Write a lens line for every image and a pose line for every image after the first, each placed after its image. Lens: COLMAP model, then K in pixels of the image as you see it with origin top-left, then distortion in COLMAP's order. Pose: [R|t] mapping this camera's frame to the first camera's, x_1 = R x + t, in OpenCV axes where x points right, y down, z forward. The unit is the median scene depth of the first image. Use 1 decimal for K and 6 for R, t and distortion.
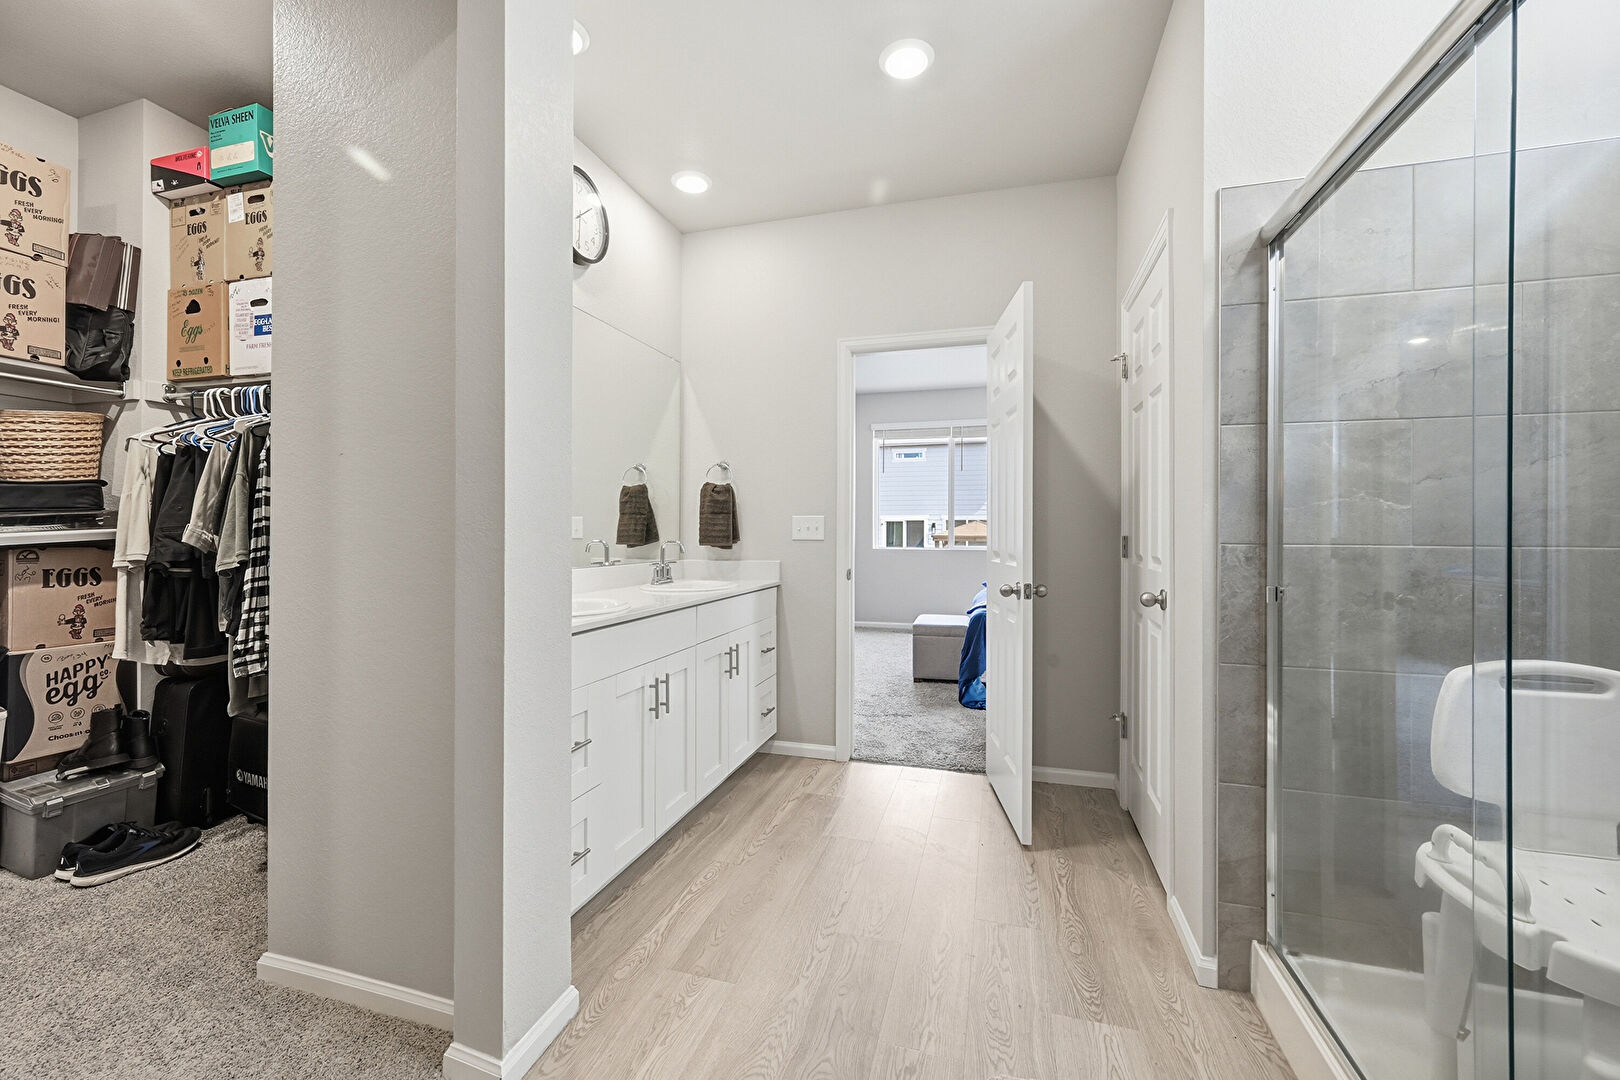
lens RADIAL K [[649.8, 0, 807.2], [0, 649.8, 536.5], [0, 0, 1]] dist [0.000973, 0.000339]
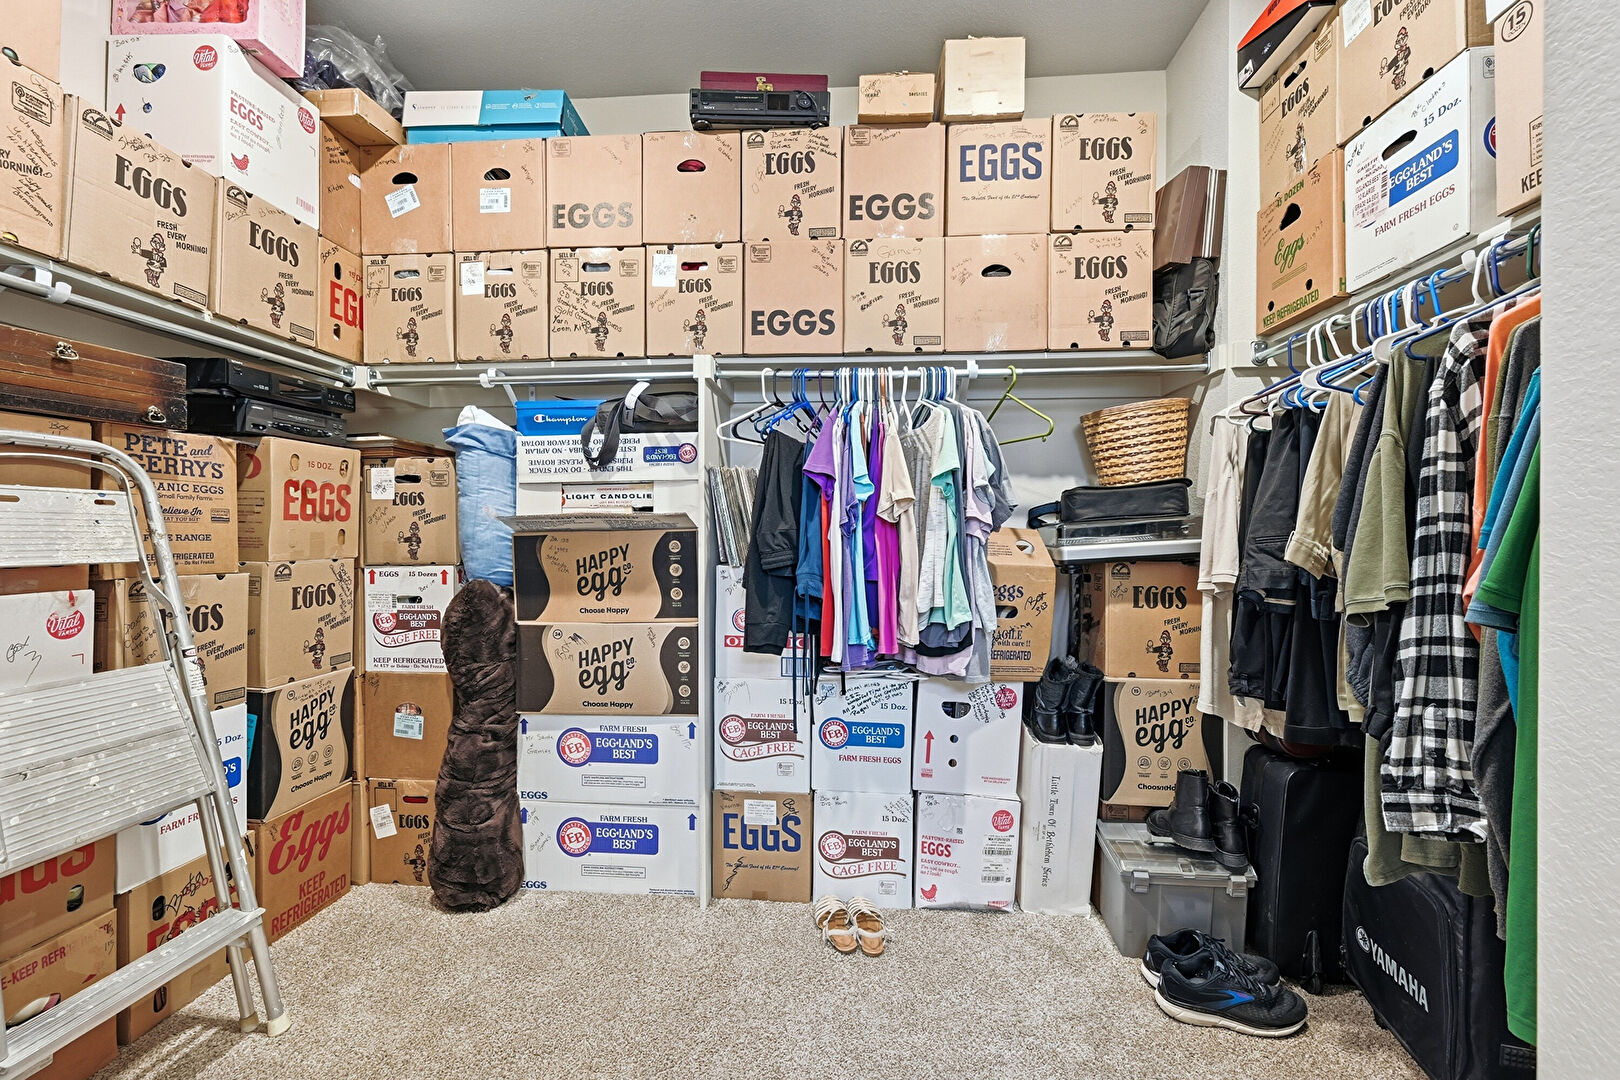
lens RADIAL K [[649.8, 0, 807.9], [0, 649.8, 536.5], [0, 0, 1]] dist [0.000973, 0.000339]
pose [[0.208829, -0.002140, -0.977950, -0.395504], [0.001177, 0.999997, -0.001937, -0.013947], [0.977951, -0.000746, 0.208831, 0.373676]]
